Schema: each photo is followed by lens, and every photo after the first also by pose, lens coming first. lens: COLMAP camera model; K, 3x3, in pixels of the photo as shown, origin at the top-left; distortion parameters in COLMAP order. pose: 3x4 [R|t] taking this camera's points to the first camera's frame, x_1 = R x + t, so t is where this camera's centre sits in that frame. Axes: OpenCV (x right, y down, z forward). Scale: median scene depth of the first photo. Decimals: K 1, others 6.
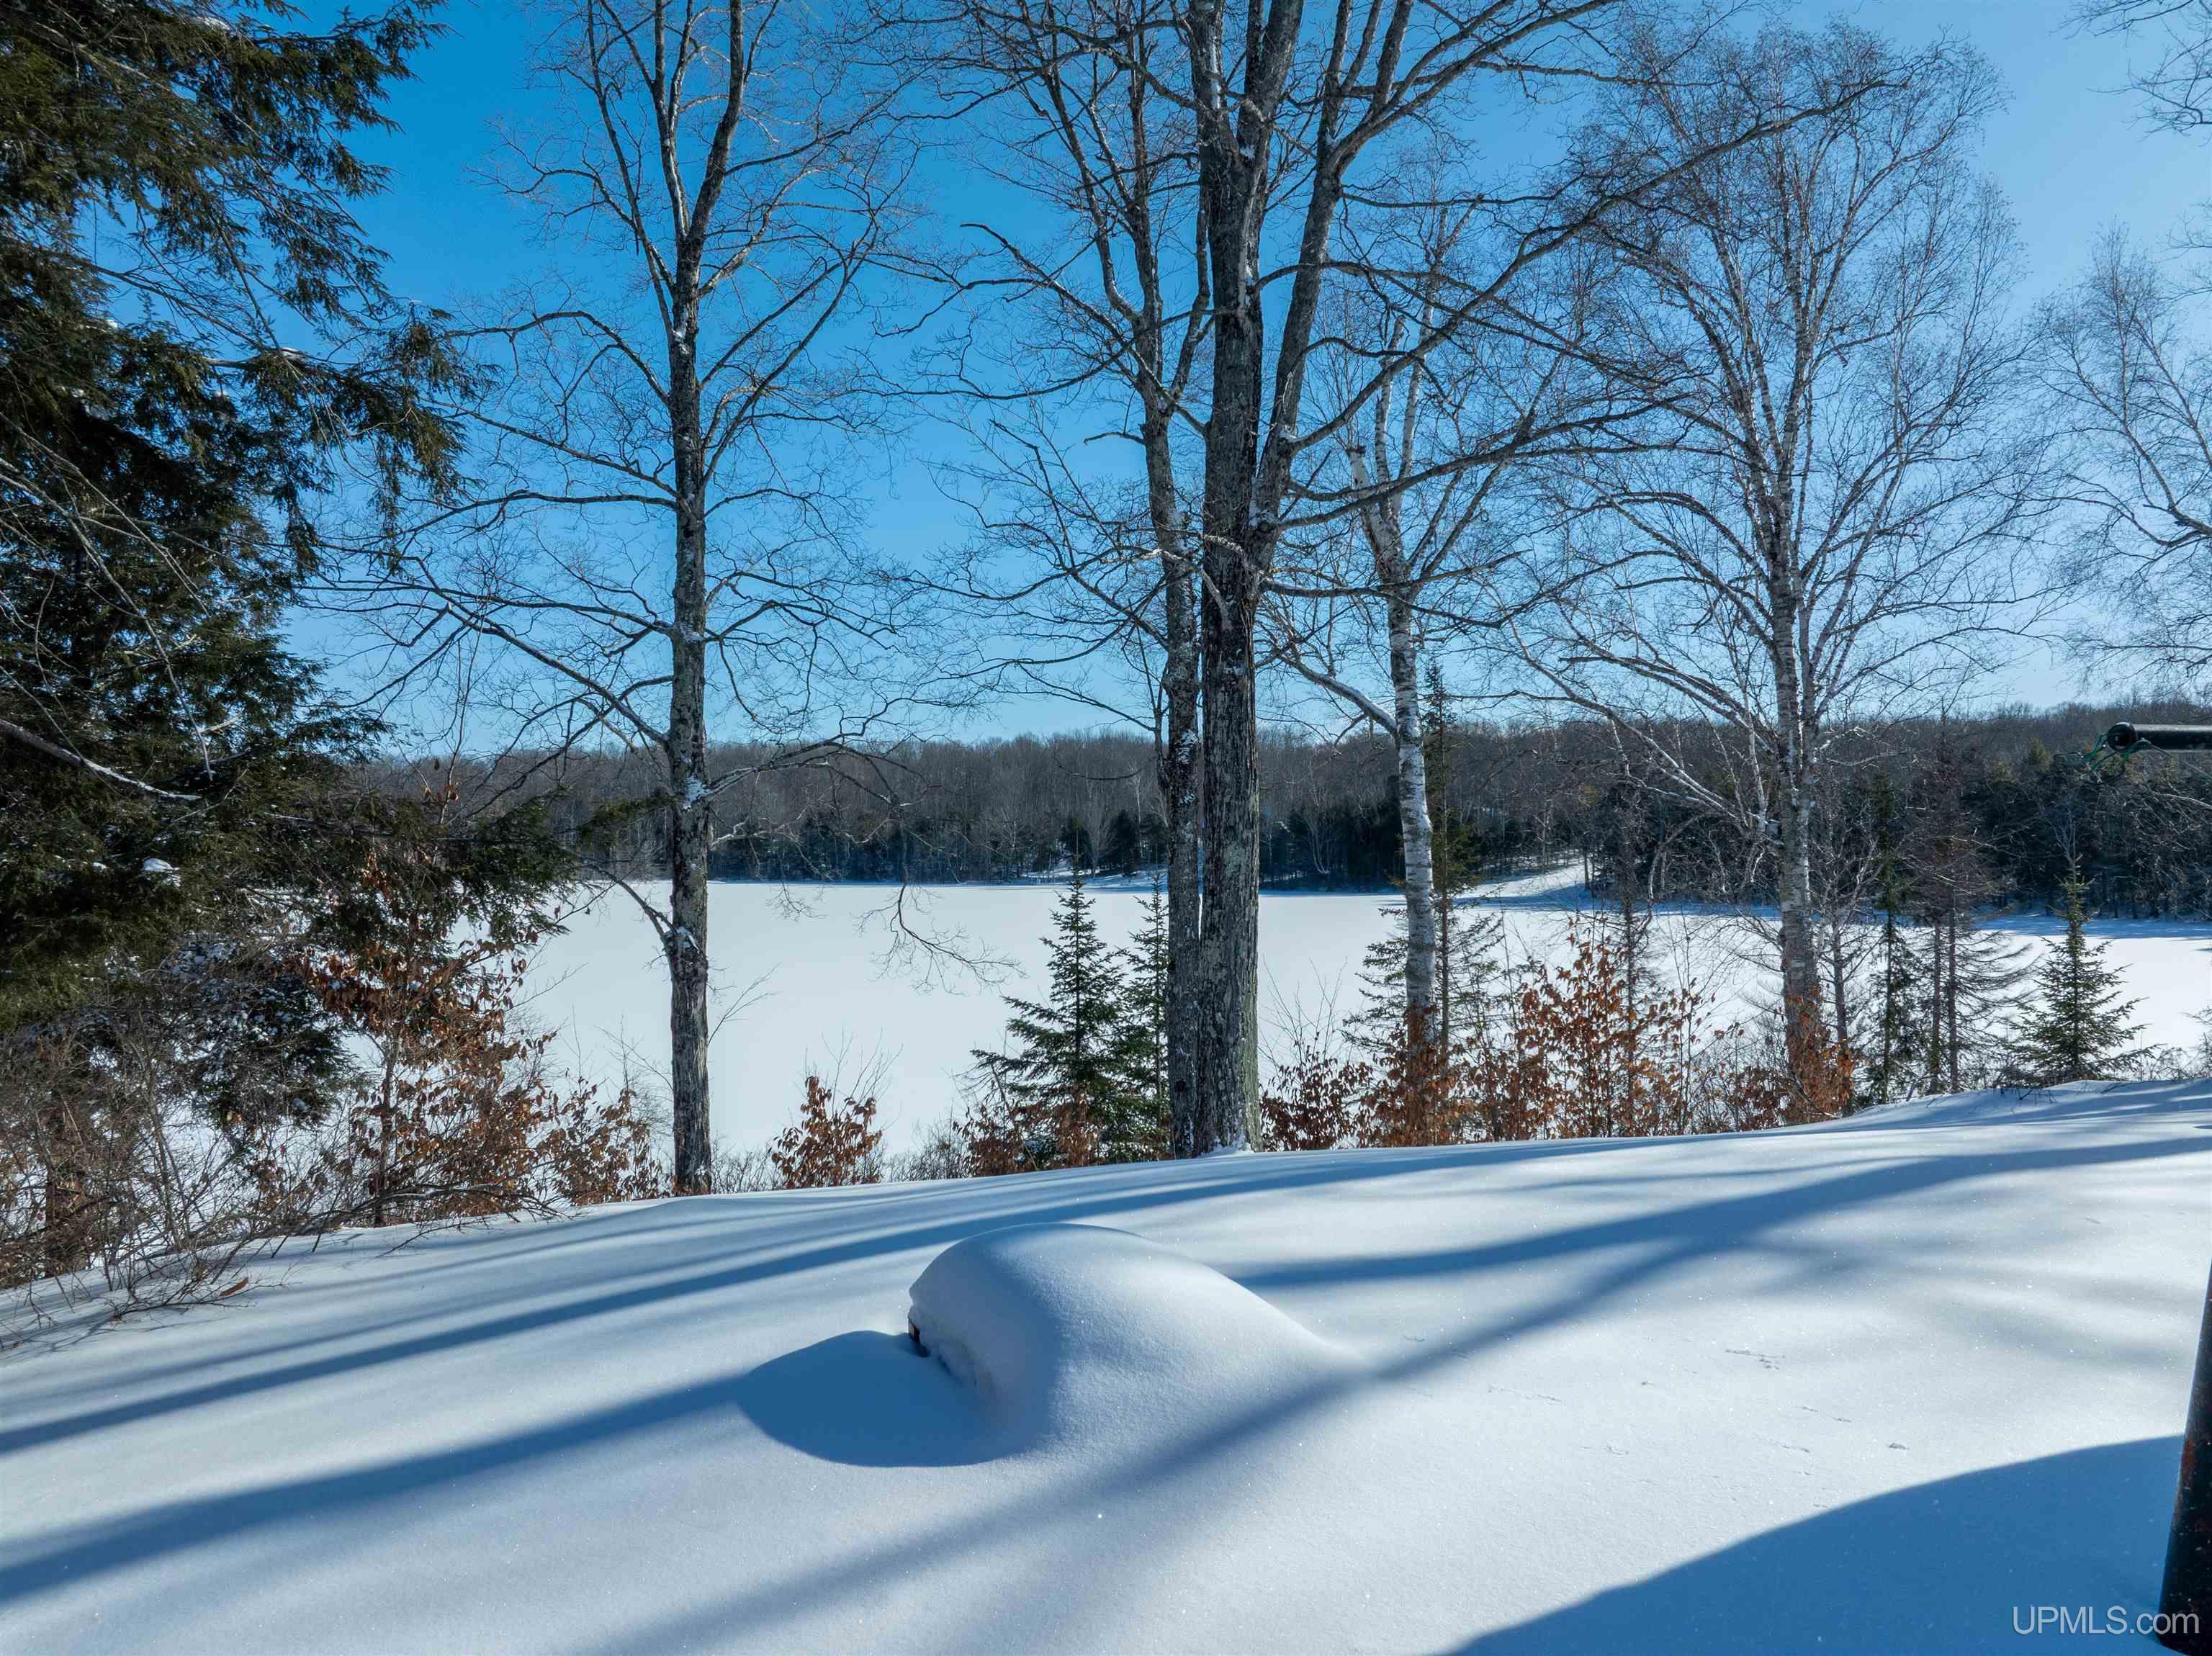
lens RADIAL K [[1553.6, 0, 1118.1], [0, 1553.6, 822.3], [0, 0, 1]] dist [-0.034027, -0.004196]
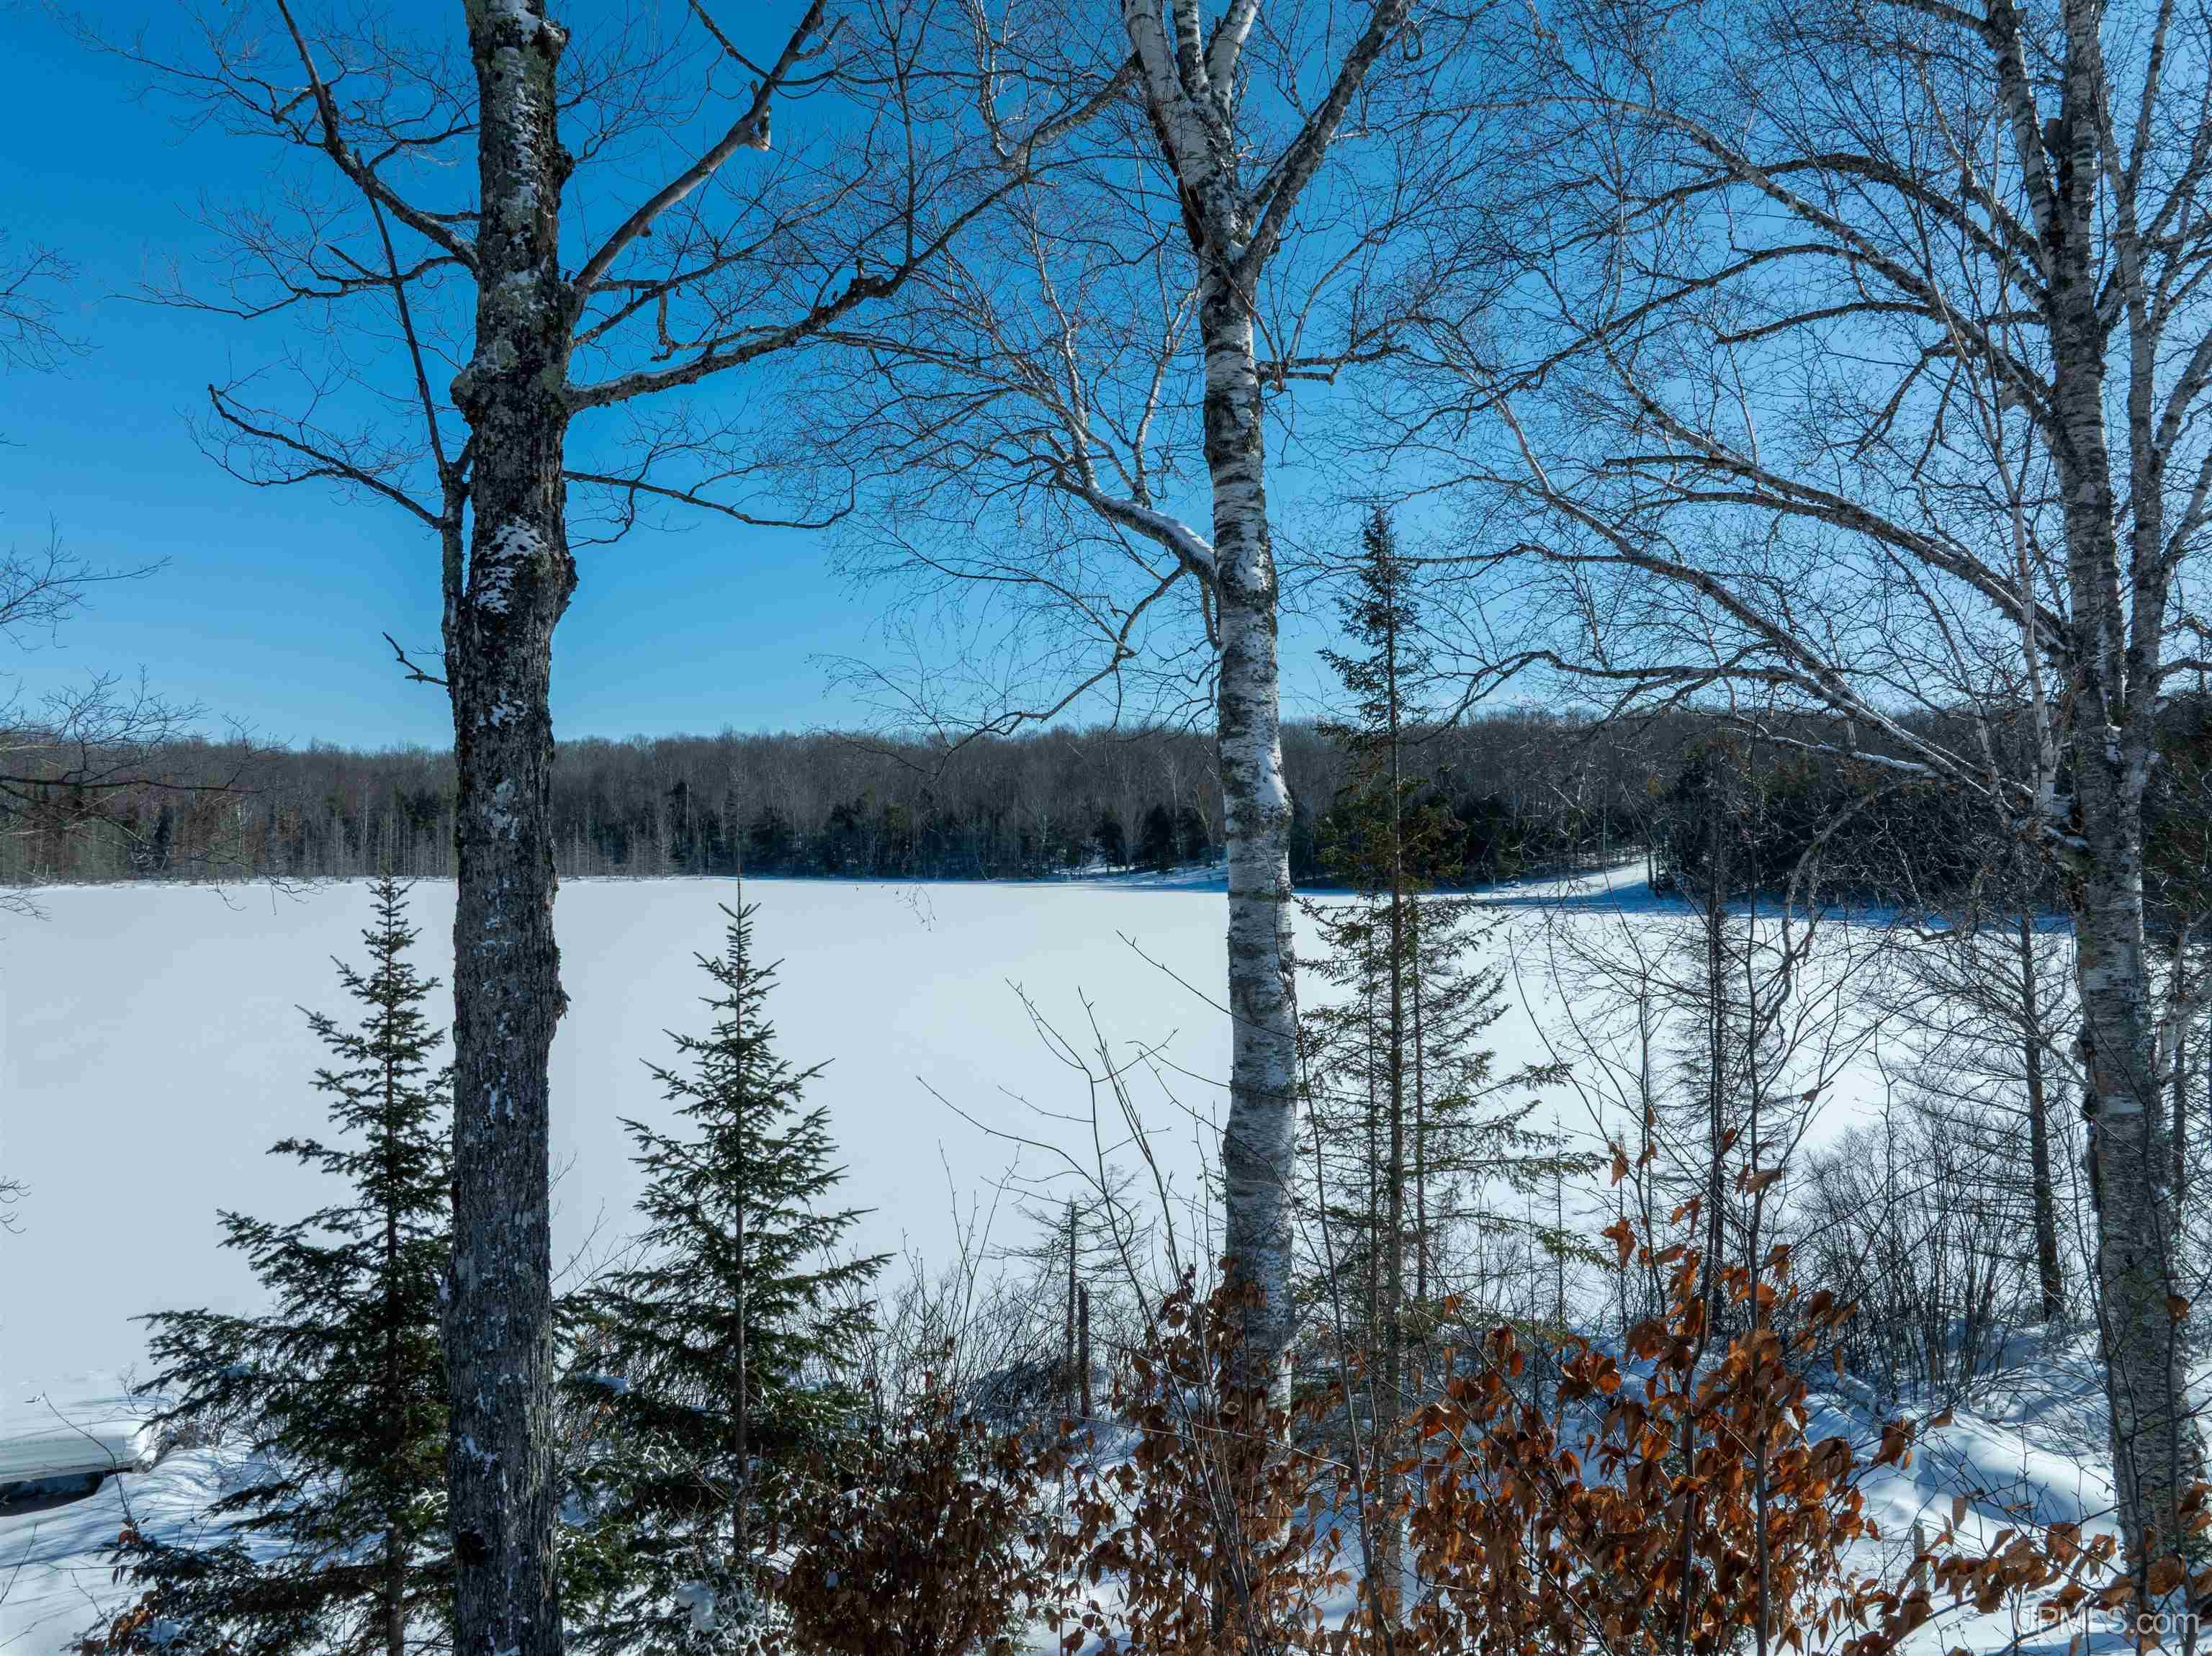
lens RADIAL K [[1553.6, 0, 1118.1], [0, 1553.6, 822.3], [0, 0, 1]] dist [-0.034027, -0.004196]
pose [[0.999315, 0.001709, -0.036957, 0.135513], [-0.001596, 0.999994, 0.003086, 0.005629], [0.036962, -0.003024, 0.999312, 0.458545]]
